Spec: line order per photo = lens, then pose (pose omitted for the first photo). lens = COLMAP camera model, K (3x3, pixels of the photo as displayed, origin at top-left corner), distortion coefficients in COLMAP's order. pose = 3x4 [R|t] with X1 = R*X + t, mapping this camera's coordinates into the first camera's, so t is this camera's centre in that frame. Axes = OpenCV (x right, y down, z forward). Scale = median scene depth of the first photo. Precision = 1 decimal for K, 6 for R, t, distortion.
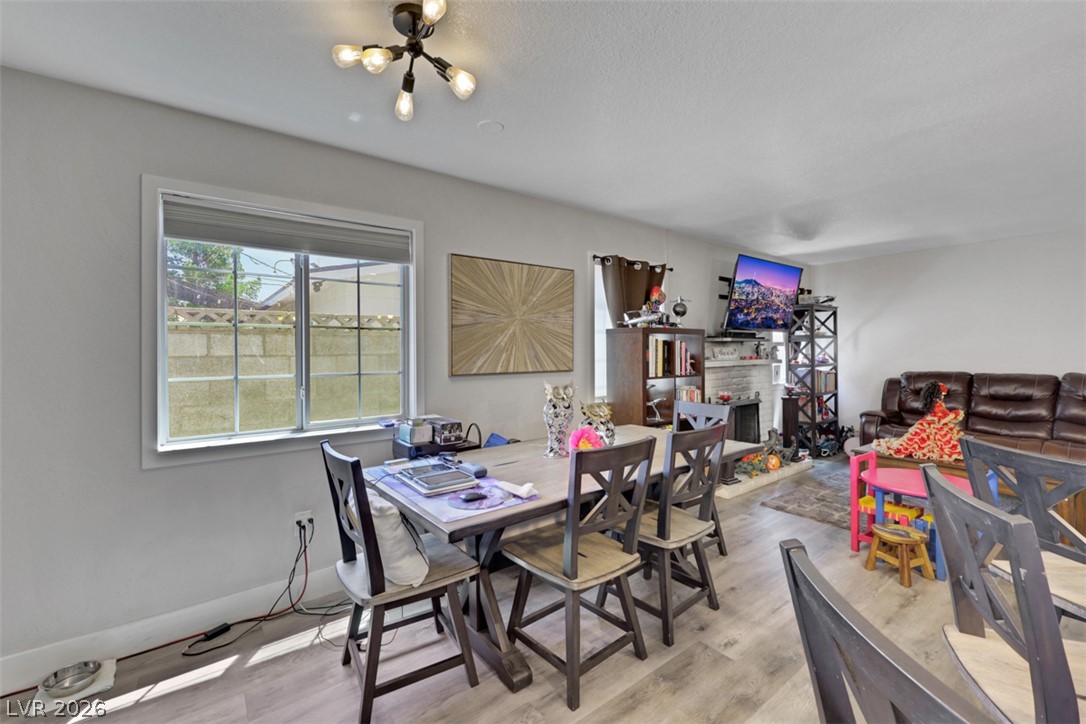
lens RADIAL K [[454.7, 0, 539.5], [0, 454.7, 354.1], [0, 0, 1]] dist [-0.002604, 0.001165]
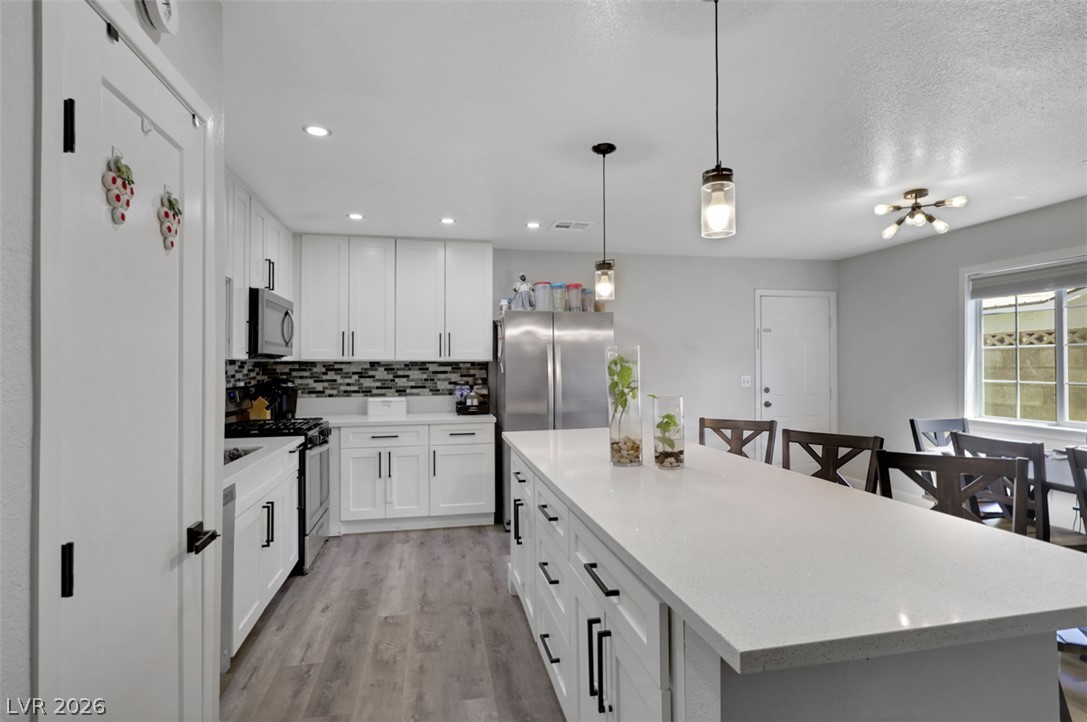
lens RADIAL K [[553.5, 0, 541.3], [0, 553.5, 359.1], [0, 0, 1]] dist [0.003099, -0.000452]
pose [[-0.440762, -0.001350, -0.897623, 0.907756], [-0.002452, 0.999997, -0.000300, -0.010747], [0.897620, 0.002069, -0.440764, 0.220960]]
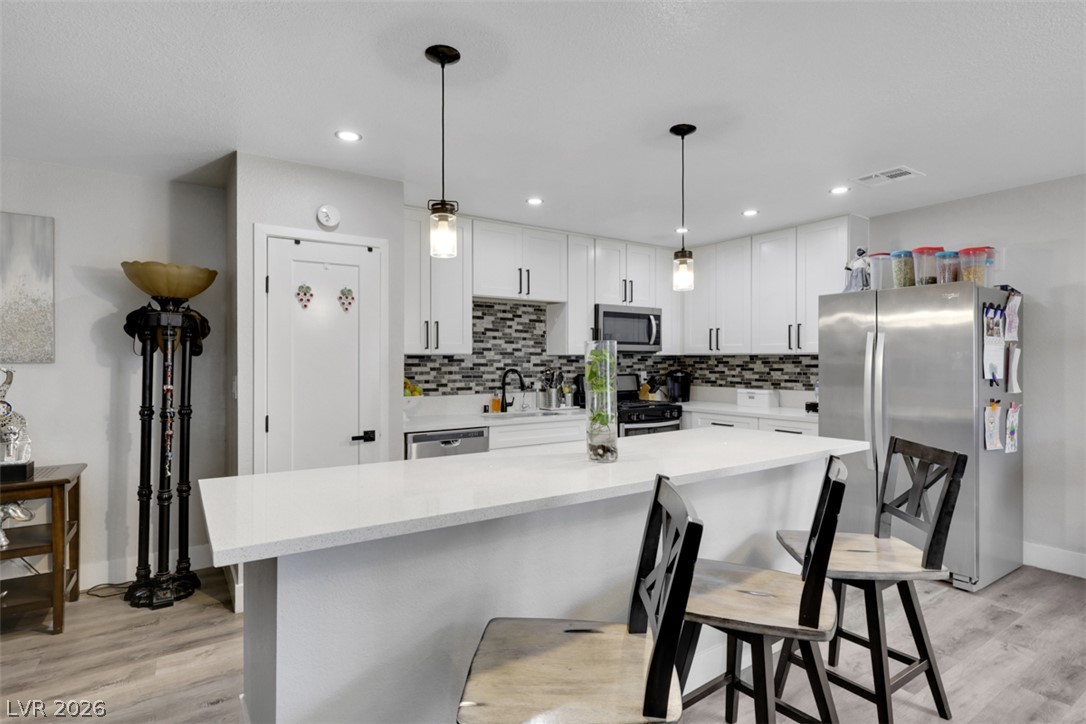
lens RADIAL K [[553.0, 0, 547.8], [0, 553.0, 361.5], [0, 0, 1]] dist [0.003099, -0.000452]
pose [[-0.998641, 0.009744, 0.051202, 0.403811], [0.010419, 0.999862, 0.012923, -0.010981], [-0.051069, 0.013439, -0.998605, 0.633846]]
